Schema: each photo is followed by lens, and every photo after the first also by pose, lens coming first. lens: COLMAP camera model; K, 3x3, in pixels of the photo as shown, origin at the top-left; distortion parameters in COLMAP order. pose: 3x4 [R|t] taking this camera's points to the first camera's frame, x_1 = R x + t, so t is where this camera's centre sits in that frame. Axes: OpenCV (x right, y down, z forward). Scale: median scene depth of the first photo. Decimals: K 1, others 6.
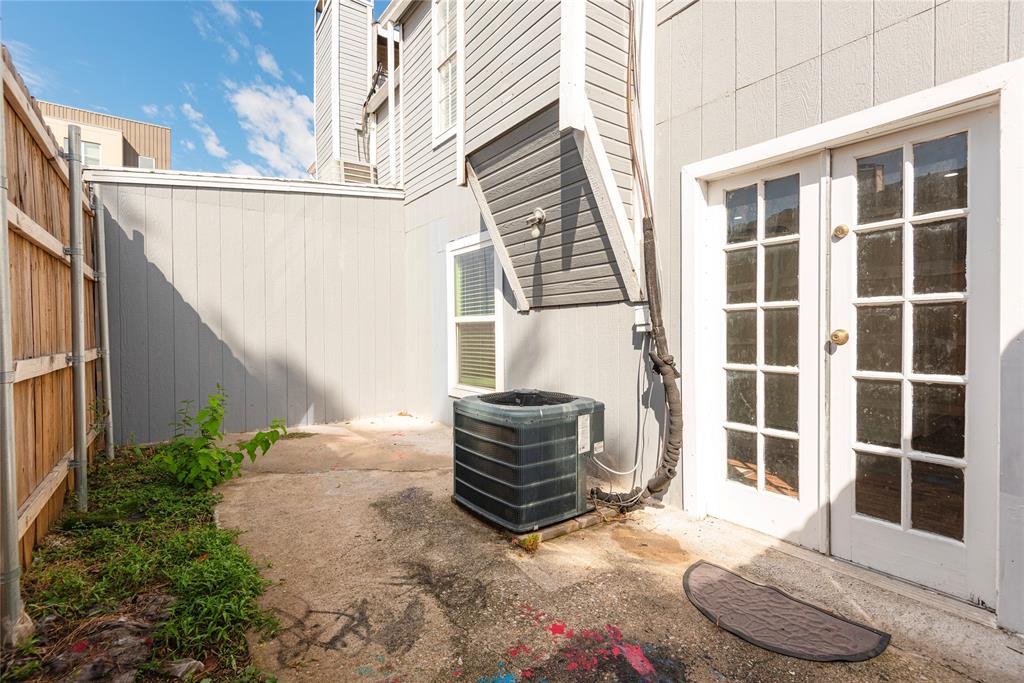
lens RADIAL K [[461.9, 0, 510.4], [0, 461.9, 340.5], [0, 0, 1]] dist [0.020457, -0.011538]
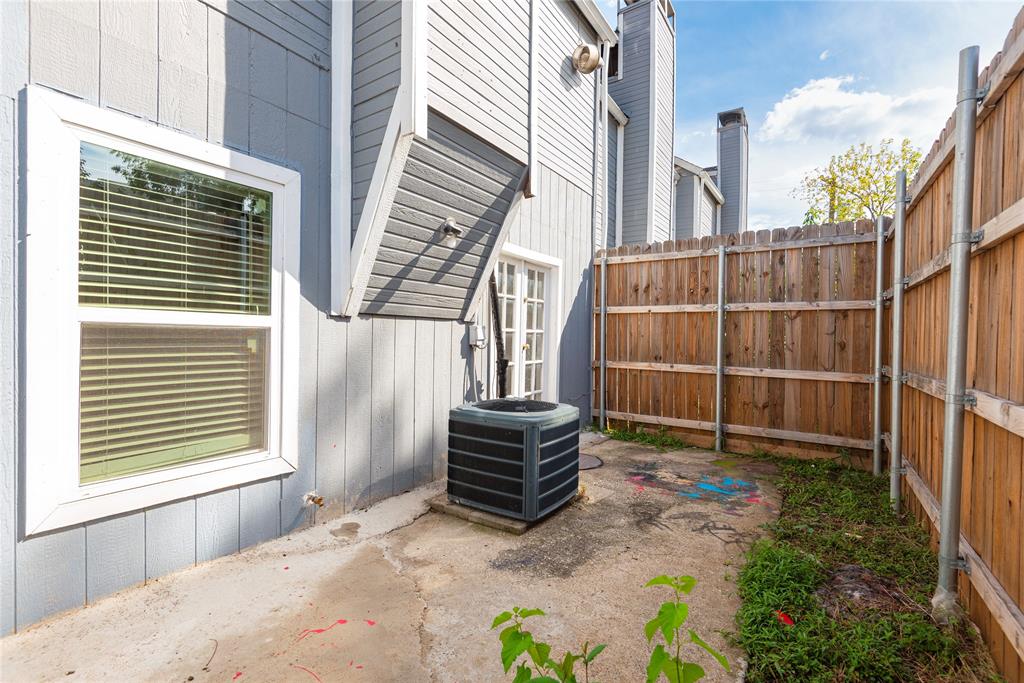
lens RADIAL K [[461.9, 0, 510.4], [0, 461.9, 340.3], [0, 0, 1]] dist [0.020457, -0.011538]
pose [[-0.344865, -0.008077, 0.938617, -1.332431], [0.003747, 0.999943, 0.009981, -0.059868], [-0.938645, 0.006959, -0.344815, 1.823667]]
